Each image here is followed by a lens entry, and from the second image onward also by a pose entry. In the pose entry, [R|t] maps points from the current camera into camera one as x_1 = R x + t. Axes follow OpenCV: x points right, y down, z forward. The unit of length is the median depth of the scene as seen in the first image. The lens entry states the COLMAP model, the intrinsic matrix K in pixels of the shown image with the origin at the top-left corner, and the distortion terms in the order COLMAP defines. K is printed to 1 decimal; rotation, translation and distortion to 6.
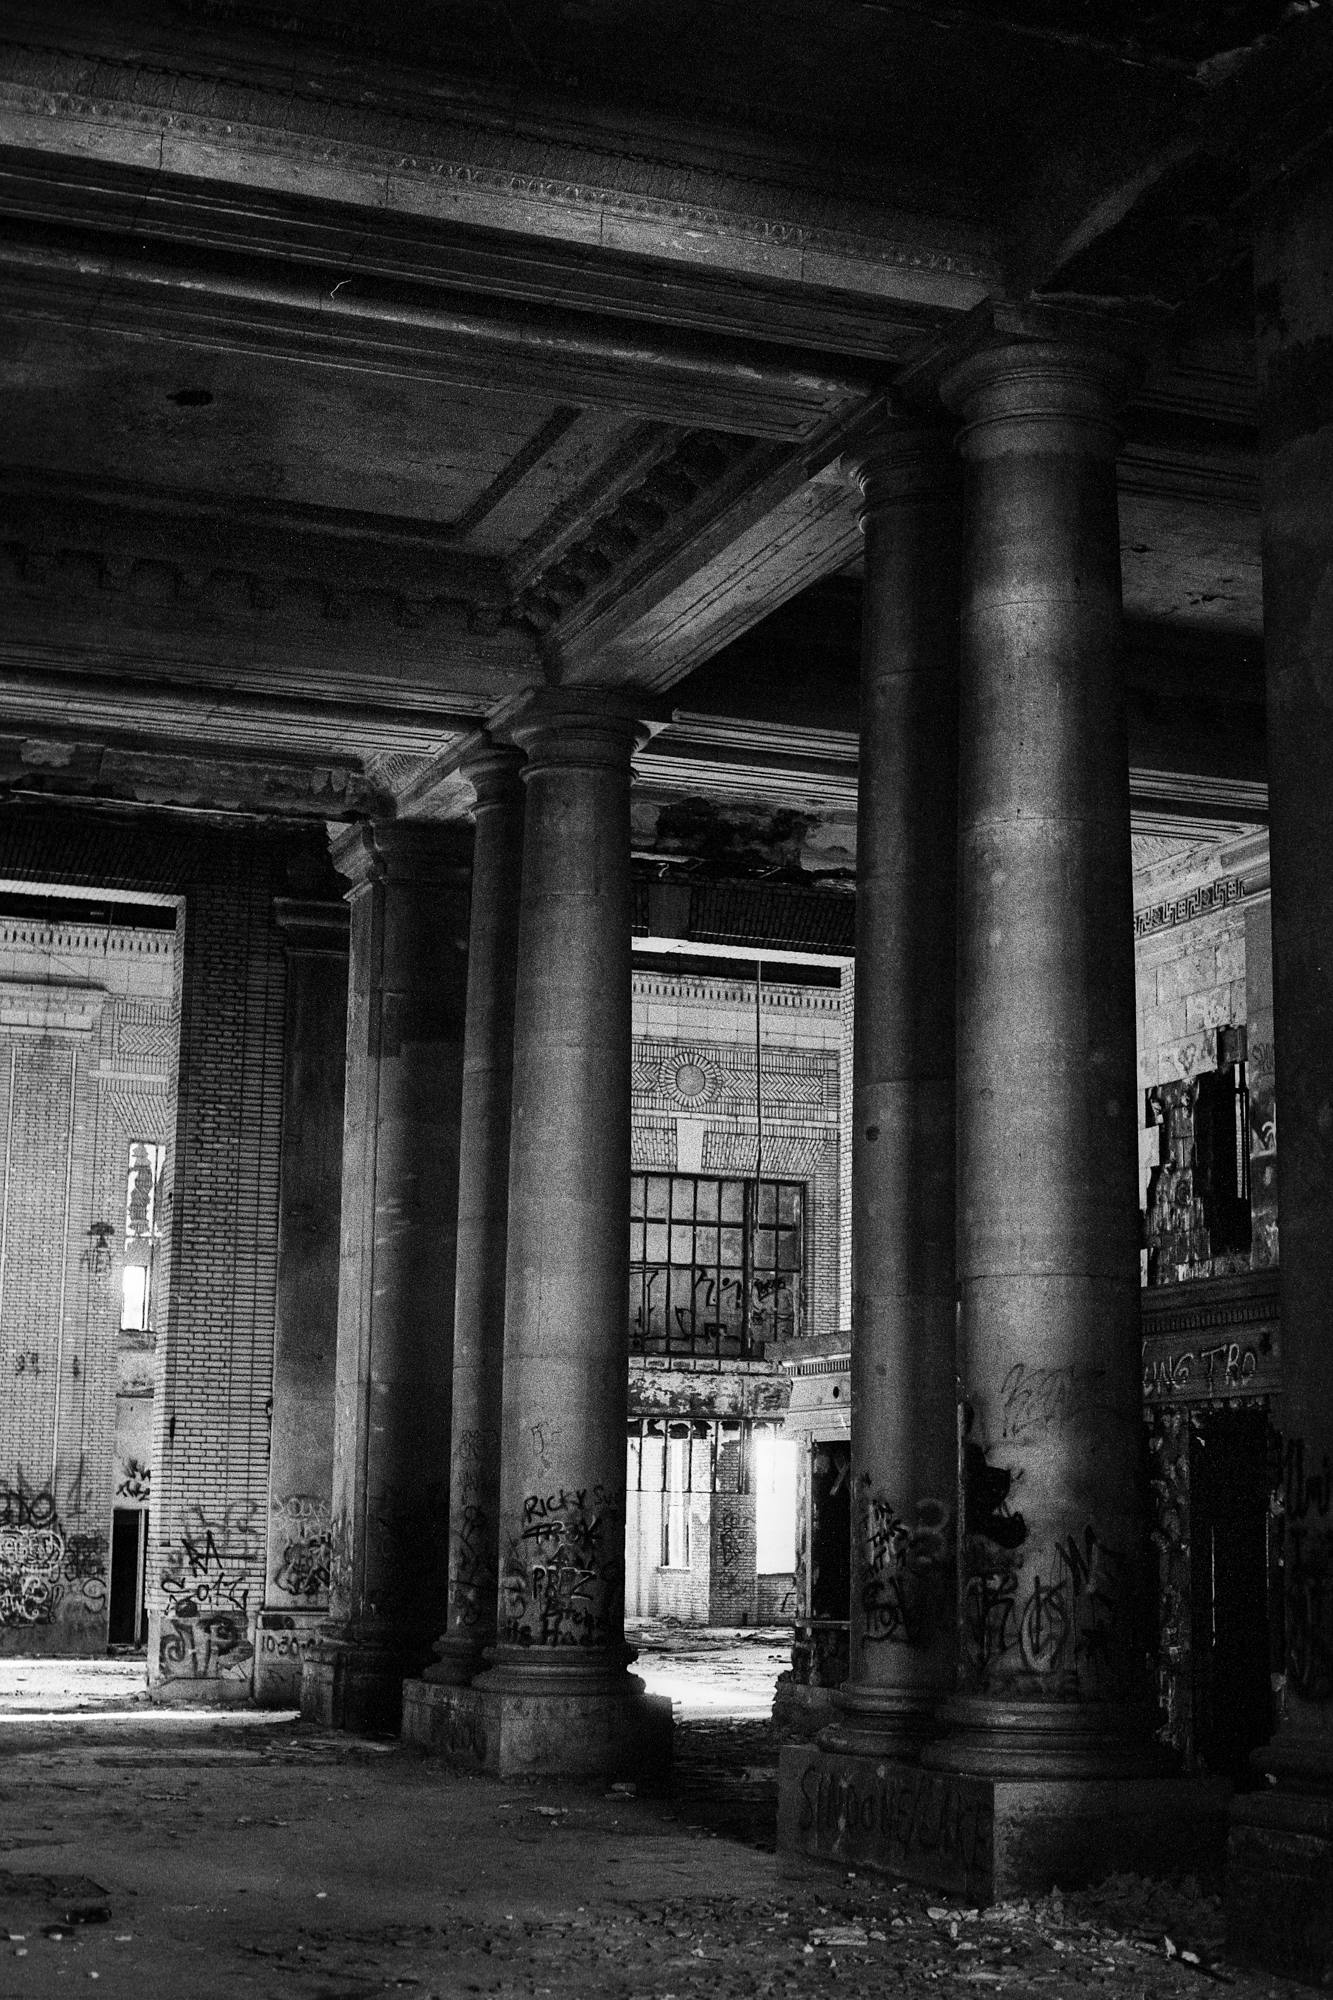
lens RADIAL K [[2944.2, 0, 673.3], [0, 2944.2, 1007.4], [0, 0, 1]] dist [-0.073662, 0.000000]
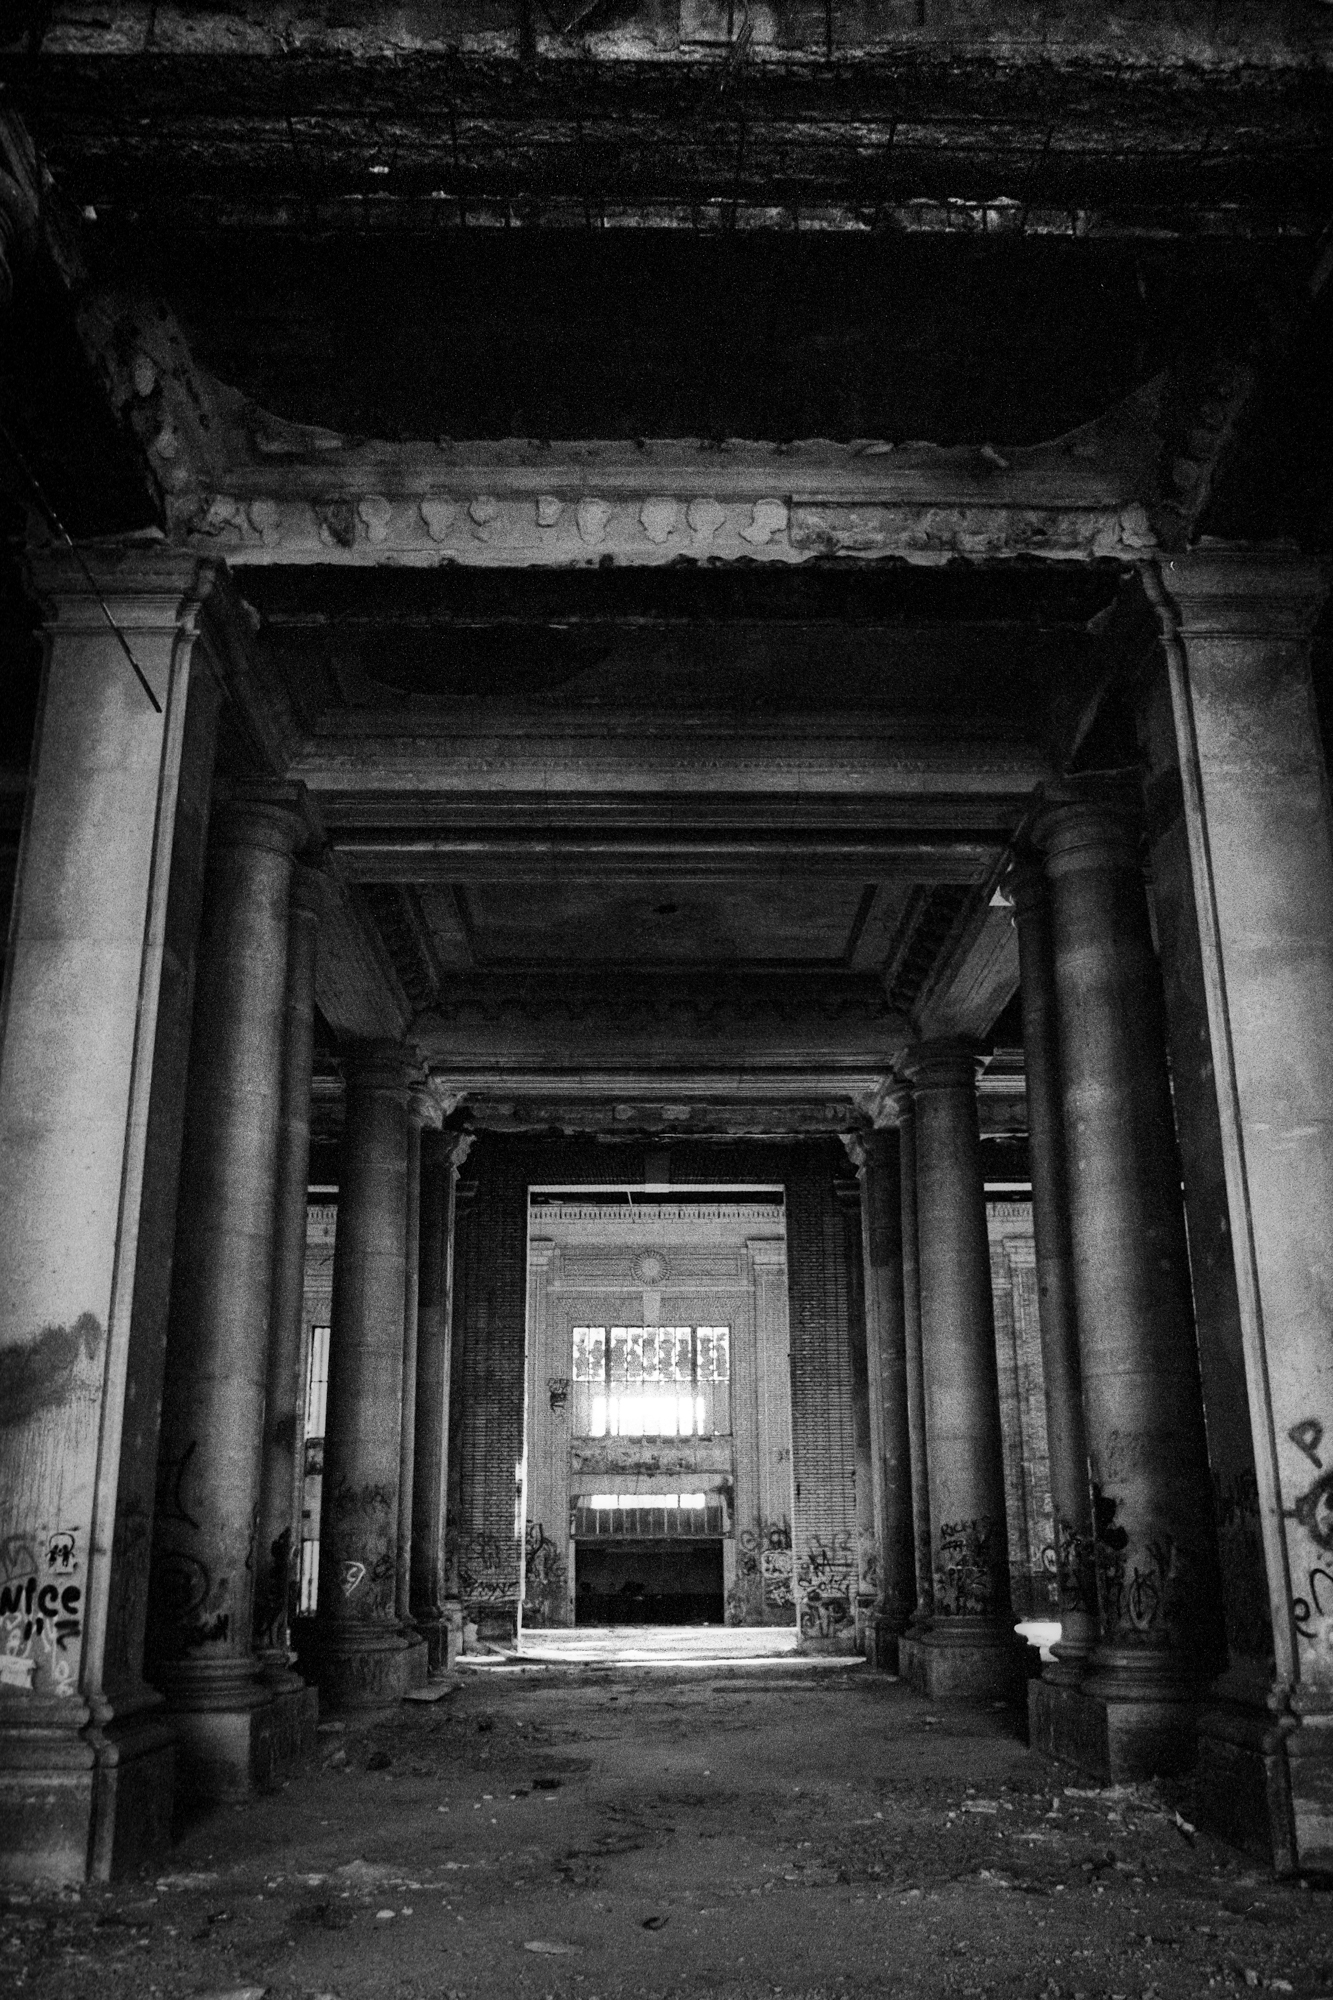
lens RADIAL K [[1643.1, 0, 665.0], [0, 1643.1, 1036.0], [0, 0, 1]] dist [-0.060514, 0.014936]
pose [[0.938870, -0.120737, -0.322406, 0.135487], [0.078476, 0.986888, -0.141048, 0.011139], [0.335208, 0.107124, 0.936034, 0.049440]]
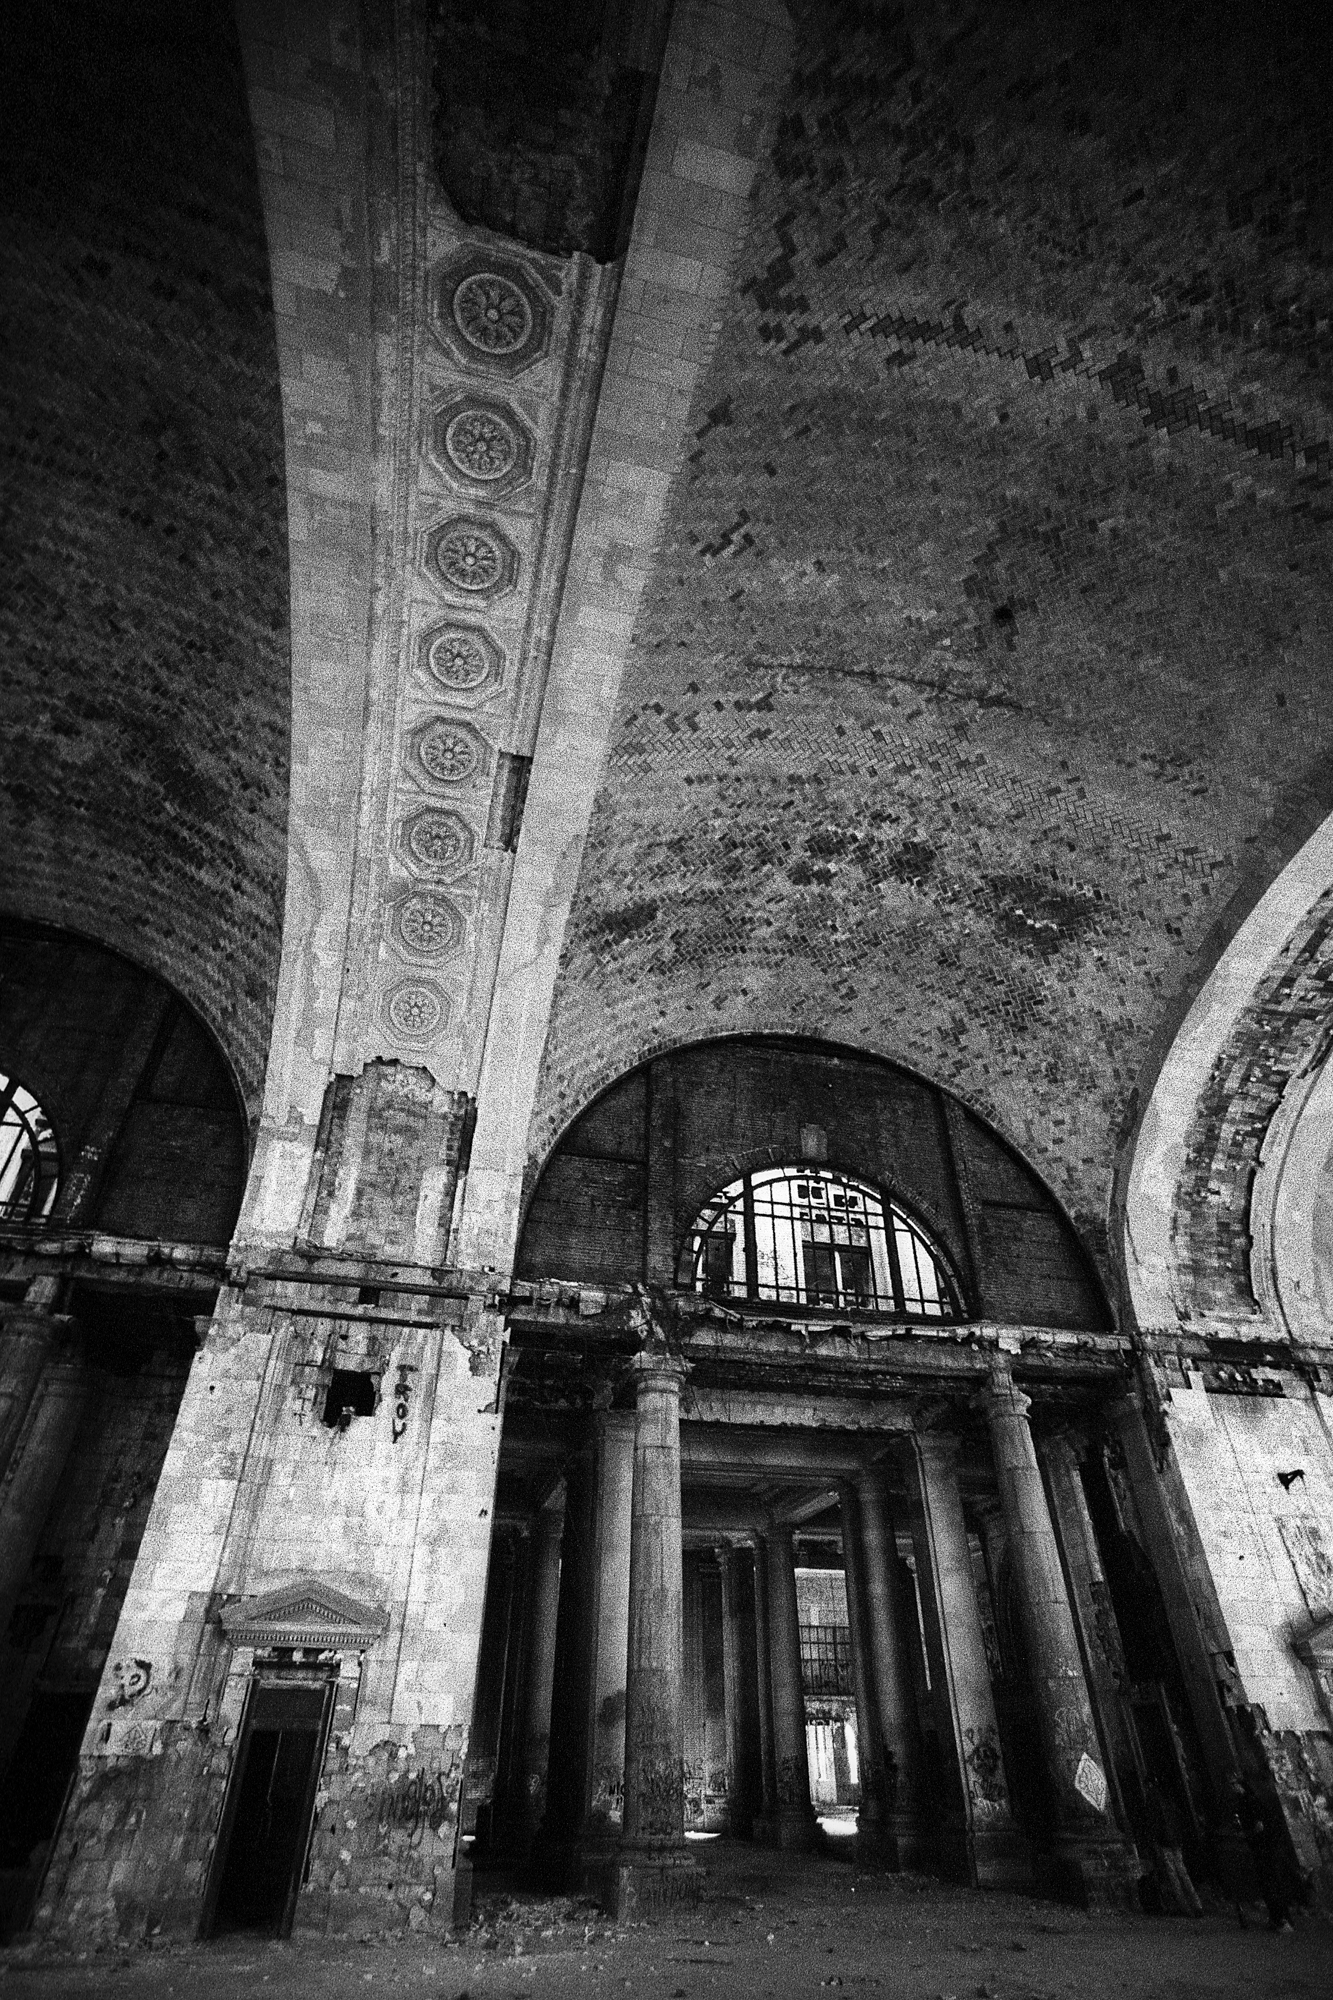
lens RADIAL K [[996.4, 0, 666.1], [0, 996.4, 966.8], [0, 0, 1]] dist [-0.058010, 0.026210]
pose [[0.992257, -0.086344, -0.089284, 0.002440], [0.031561, 0.870529, -0.491104, -0.123025], [0.120128, 0.484483, 0.866513, -0.657259]]
